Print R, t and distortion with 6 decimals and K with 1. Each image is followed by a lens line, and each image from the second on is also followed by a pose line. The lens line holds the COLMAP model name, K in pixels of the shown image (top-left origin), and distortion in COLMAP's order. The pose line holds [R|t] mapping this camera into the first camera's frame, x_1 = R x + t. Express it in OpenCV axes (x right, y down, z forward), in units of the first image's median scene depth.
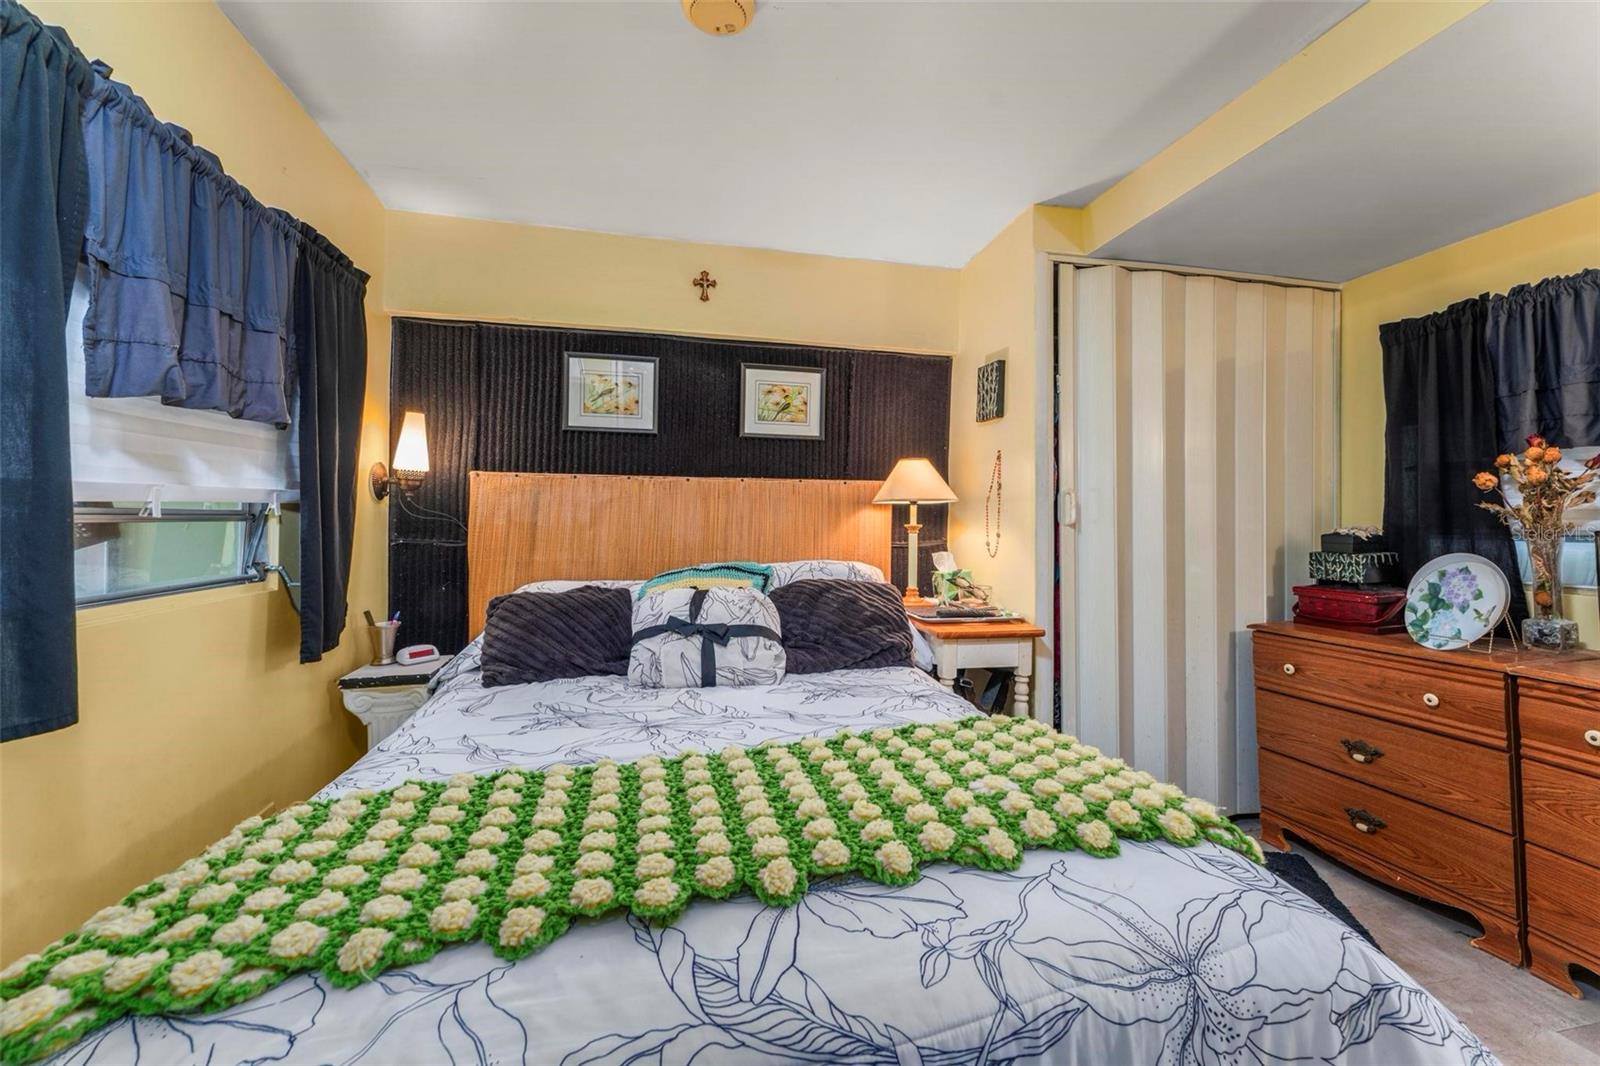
lens RADIAL K [[642.9, 0, 800.6], [0, 642.9, 521.4], [0, 0, 1]] dist [-0.000041, -0.000092]
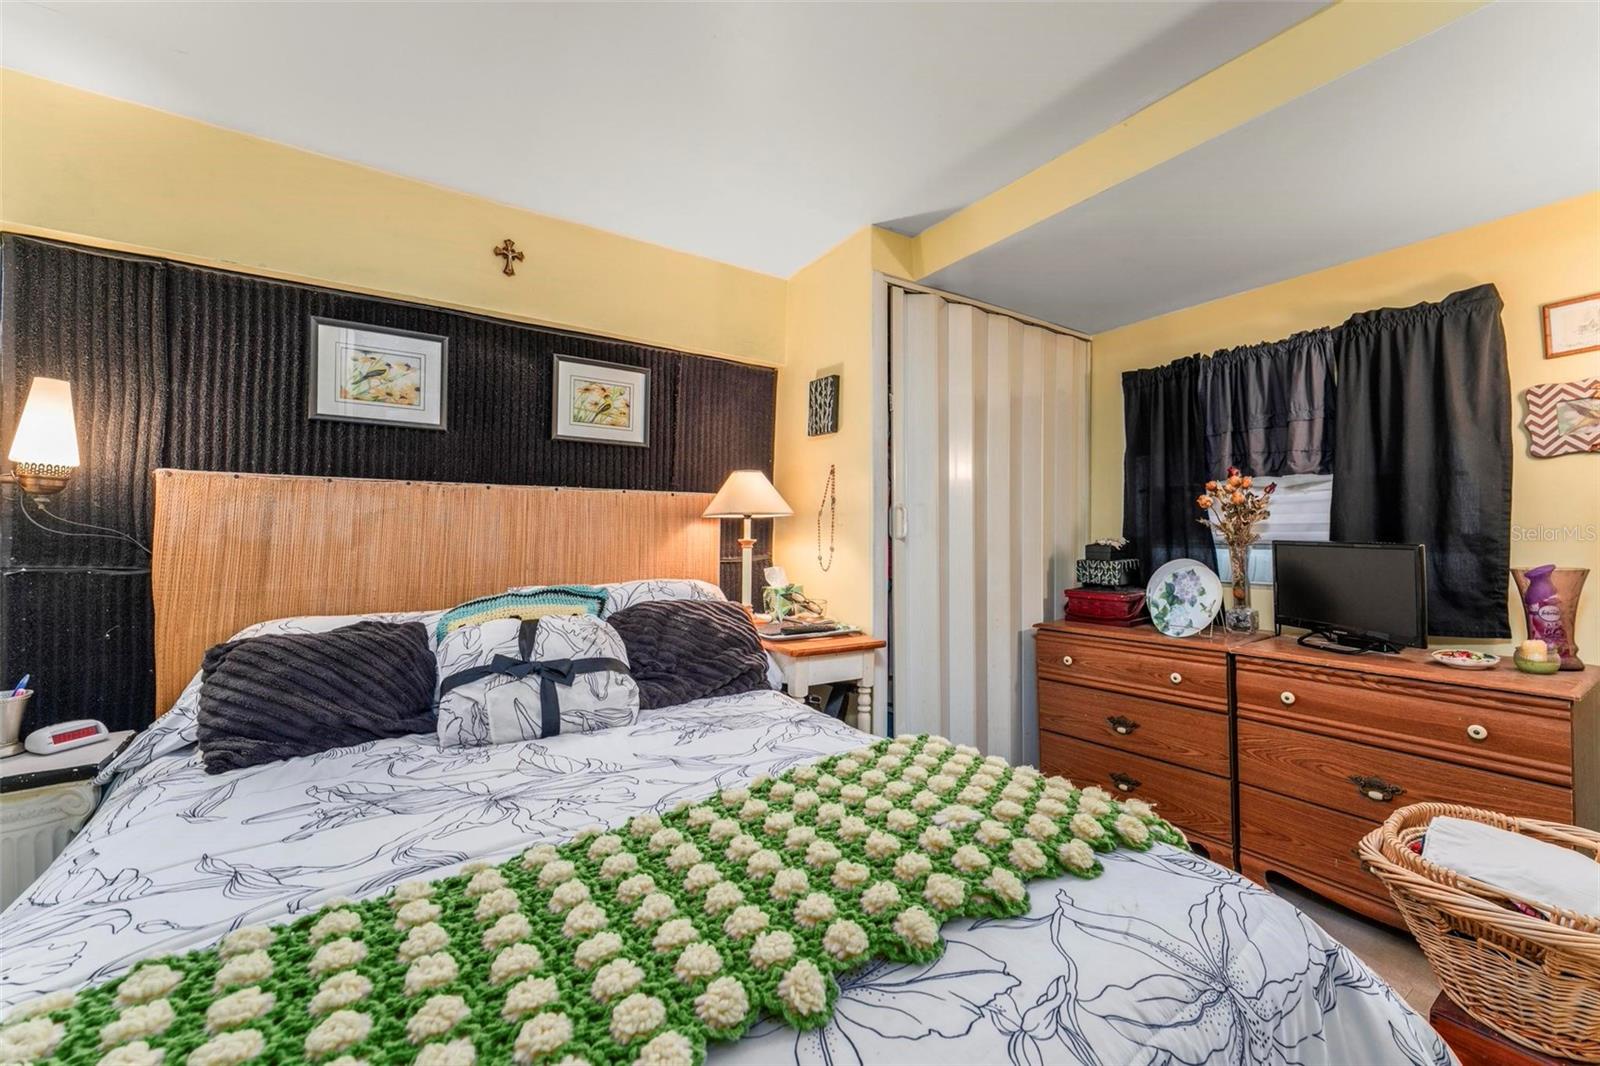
lens RADIAL K [[638.7, 0, 804.0], [0, 638.7, 540.8], [0, 0, 1]] dist [-0.000217, -0.000290]
pose [[0.934158, -0.008111, 0.356767, -0.115852], [0.005175, 0.999944, 0.009183, -0.001072], [-0.356822, -0.006732, 0.934148, 0.101565]]
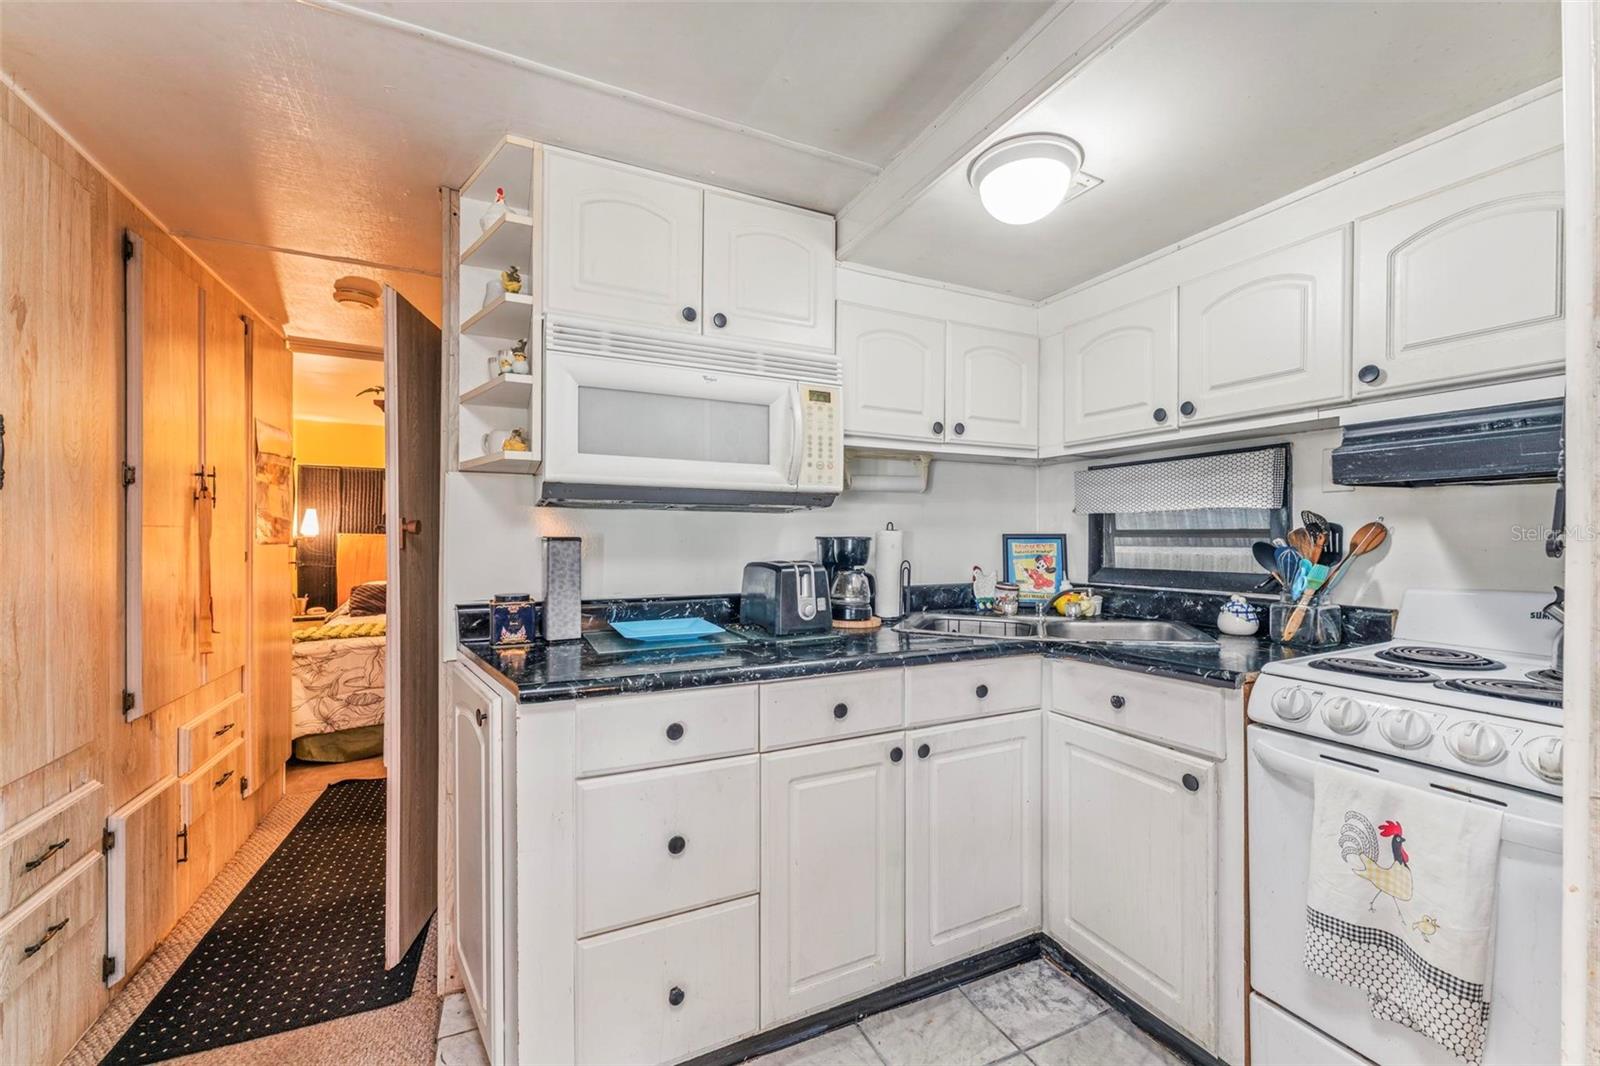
lens RADIAL K [[638.7, 0, 804.0], [0, 638.7, 540.8], [0, 0, 1]] dist [-0.000217, -0.000290]
pose [[0.975591, -0.005307, 0.219530, 0.753412], [0.002980, 0.999936, 0.010929, -0.086854], [-0.219574, -0.010008, 0.975545, -1.958375]]
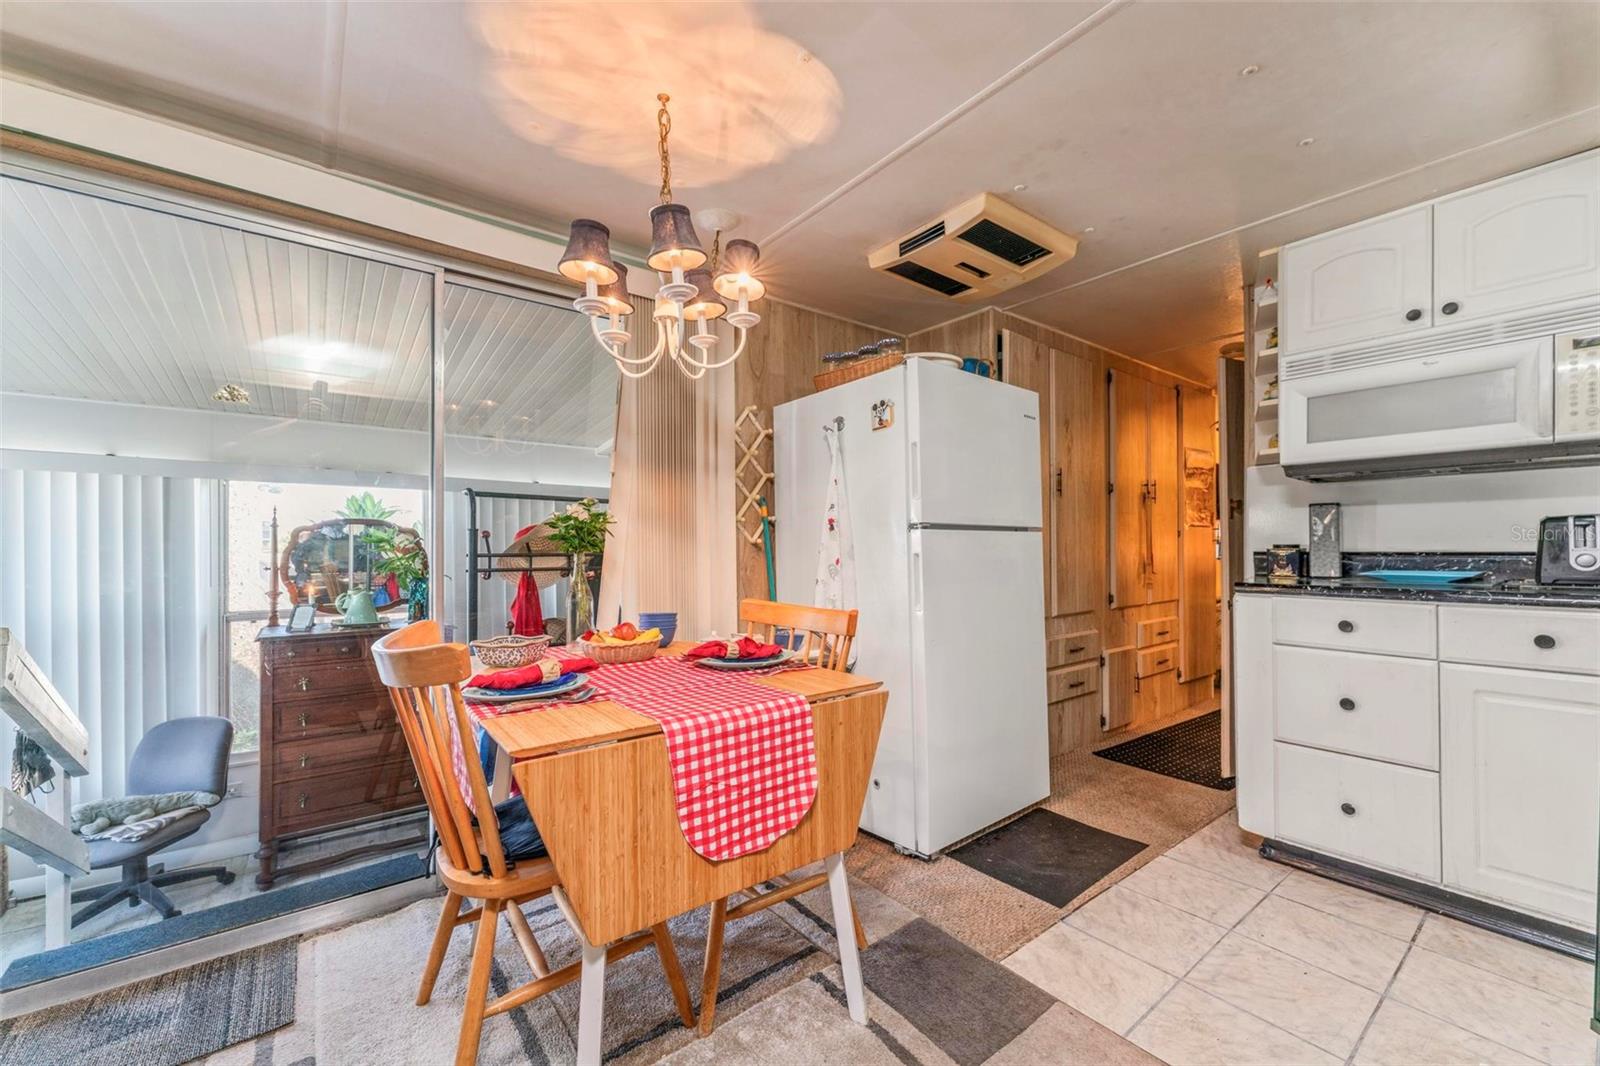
lens RADIAL K [[638.7, 0, 804.0], [0, 638.7, 540.8], [0, 0, 1]] dist [-0.000217, -0.000290]
pose [[0.421566, -0.018065, -0.906618, 2.434706], [0.011523, 0.999828, -0.014564, 0.160285], [0.906725, -0.004307, 0.421701, -3.422867]]
